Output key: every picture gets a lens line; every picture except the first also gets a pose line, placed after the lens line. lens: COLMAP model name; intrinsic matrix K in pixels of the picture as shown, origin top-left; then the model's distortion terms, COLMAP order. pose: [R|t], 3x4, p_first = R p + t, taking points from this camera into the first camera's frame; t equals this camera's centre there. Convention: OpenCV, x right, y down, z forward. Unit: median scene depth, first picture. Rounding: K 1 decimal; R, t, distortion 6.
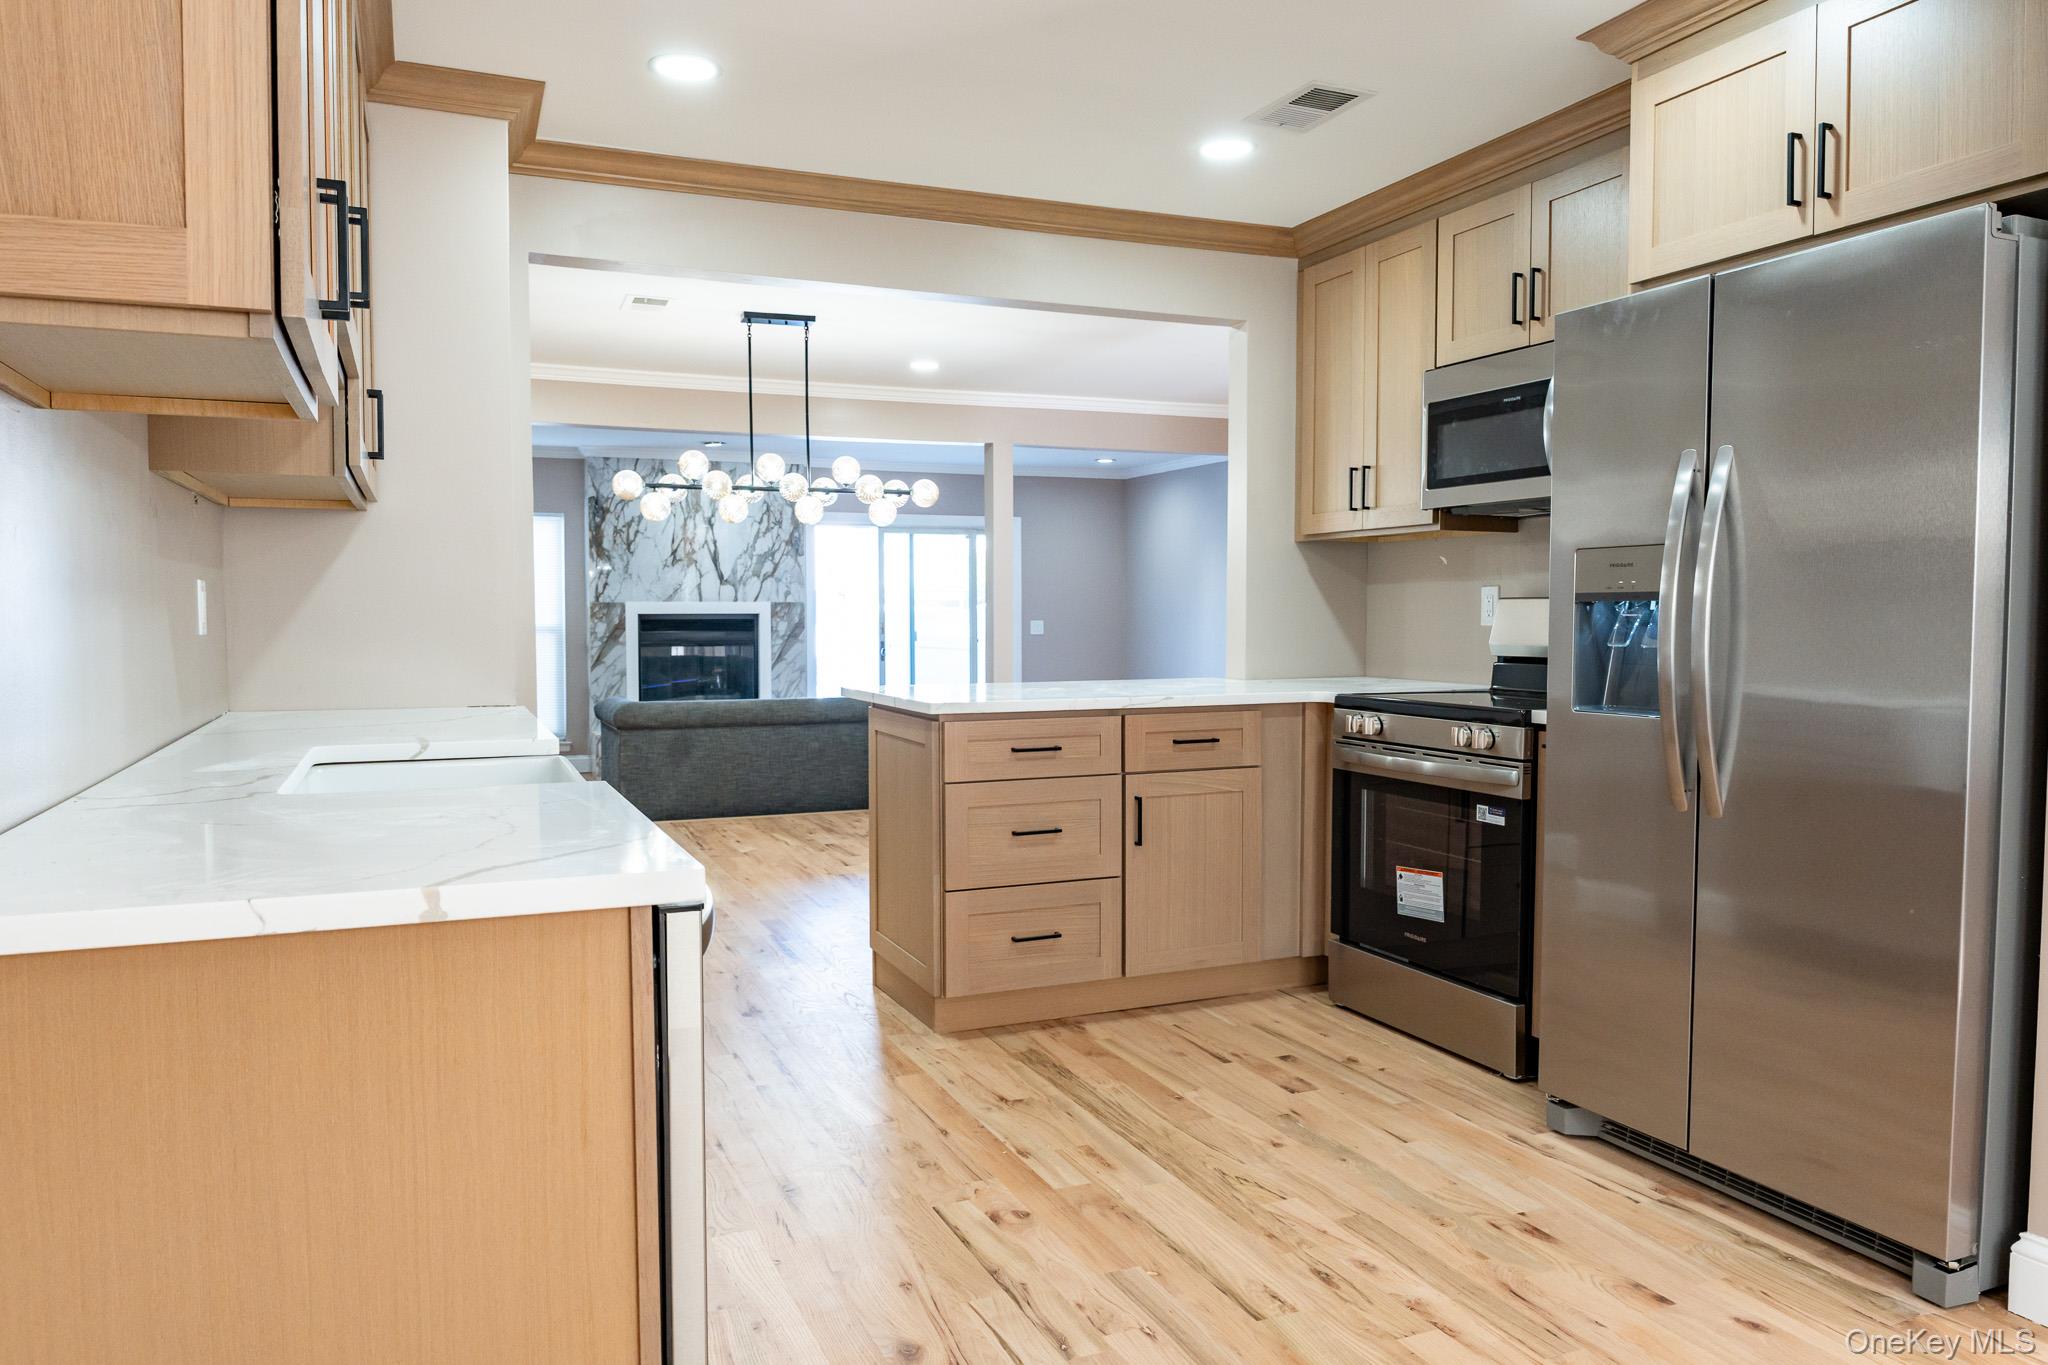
lens RADIAL K [[1379.9, 0, 1018.0], [0, 1379.9, 687.0], [0, 0, 1]] dist [-0.075288, 0.030048]
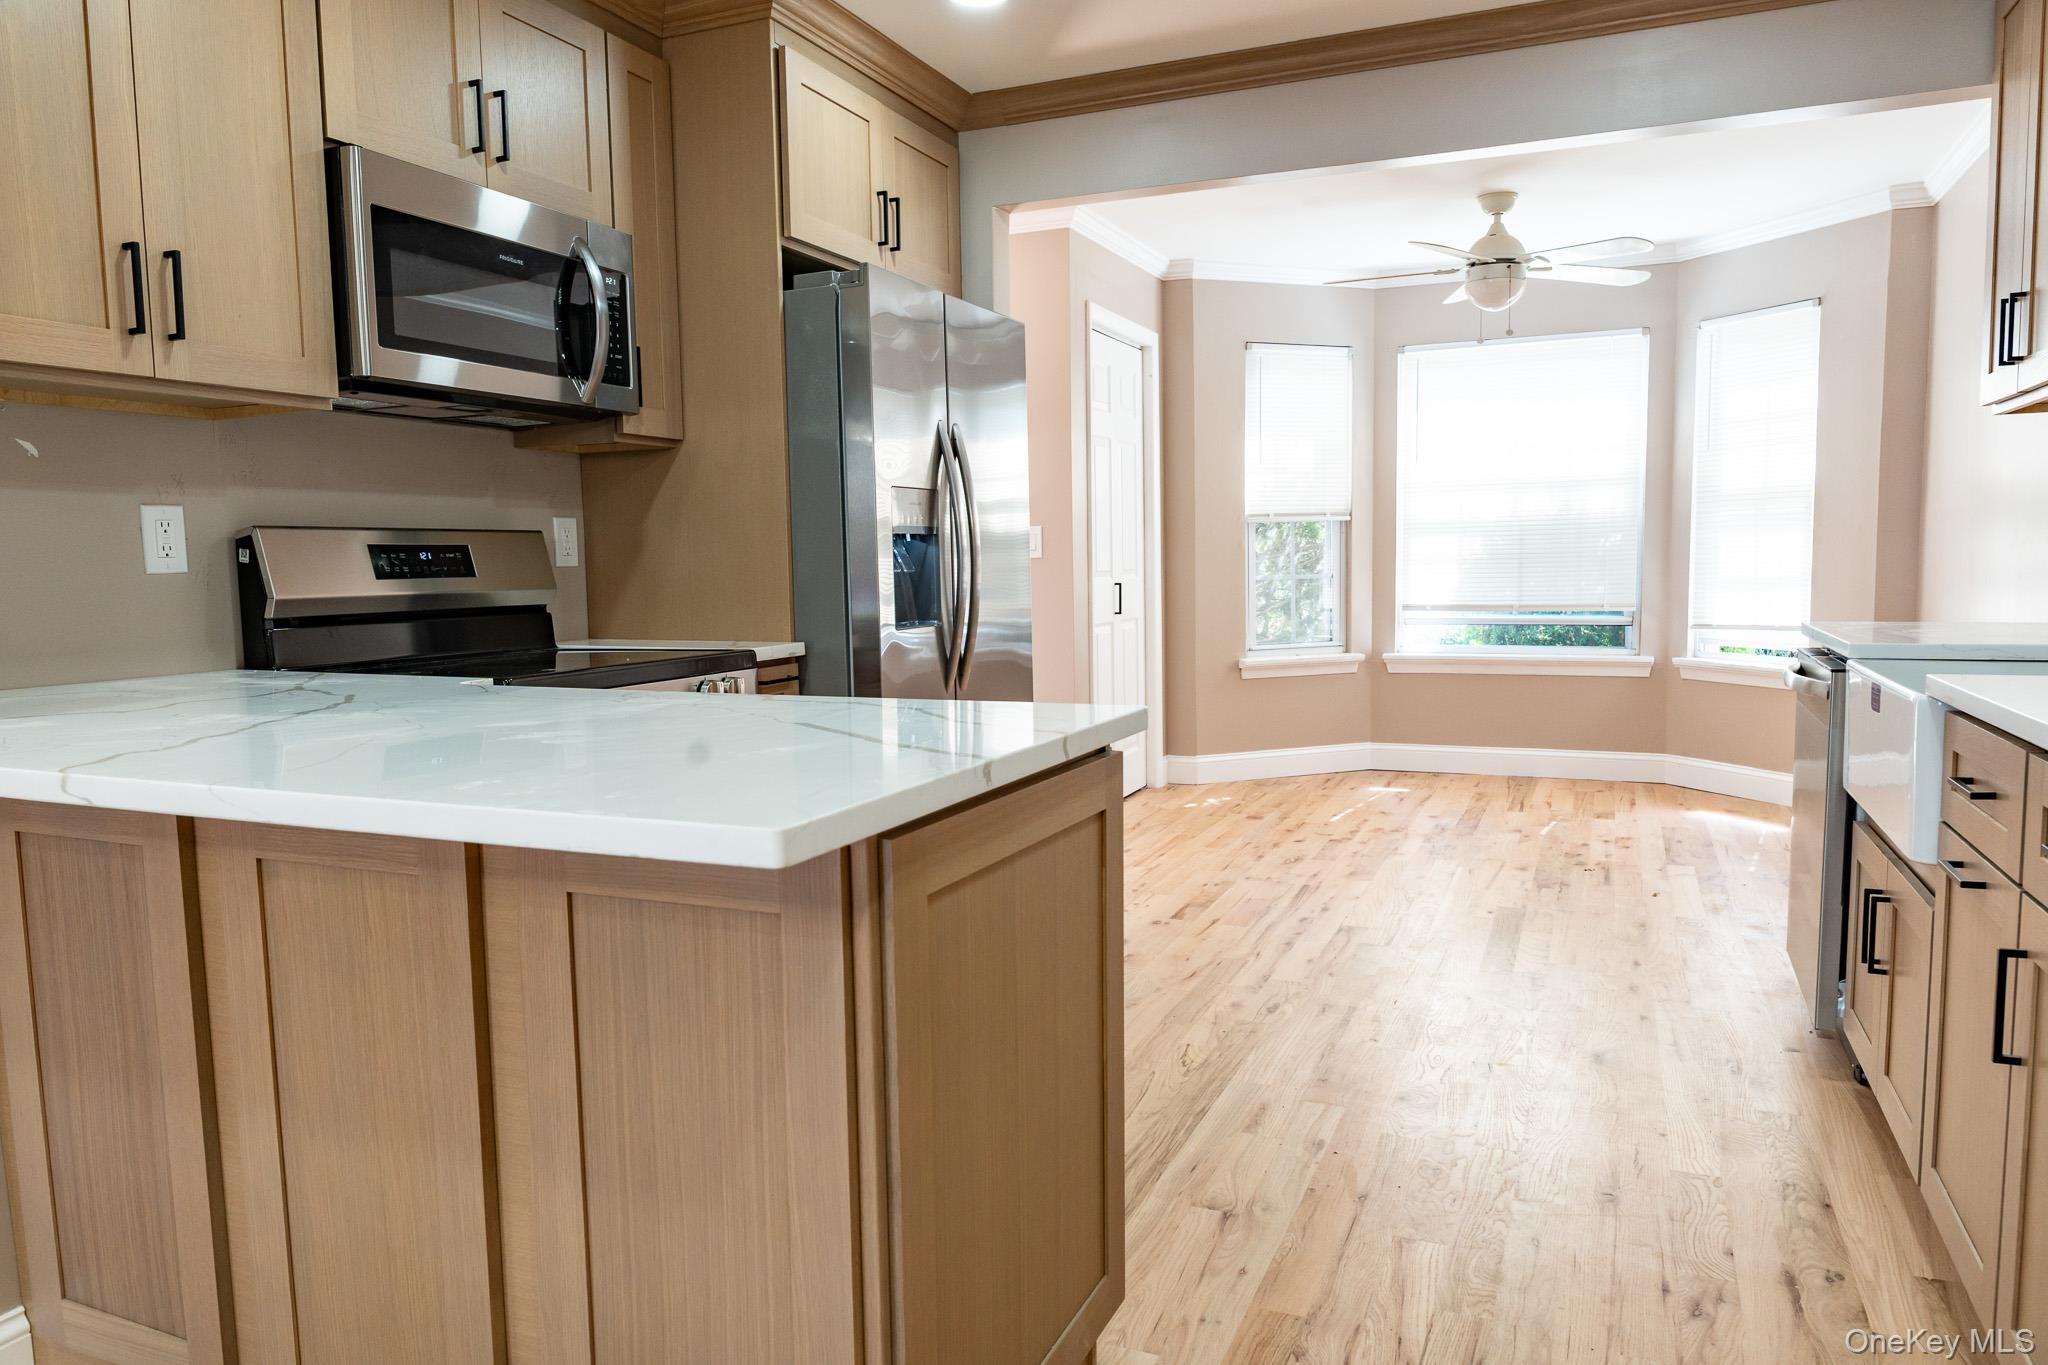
lens RADIAL K [[1379.9, 0, 1015.2], [0, 1379.9, 681.8], [0, 0, 1]] dist [-0.075288, 0.030048]
pose [[-0.687934, -0.046697, 0.724269, -0.510548], [0.064272, 0.990087, 0.124884, -0.074951], [-0.722921, 0.132463, -0.678114, 1.808446]]
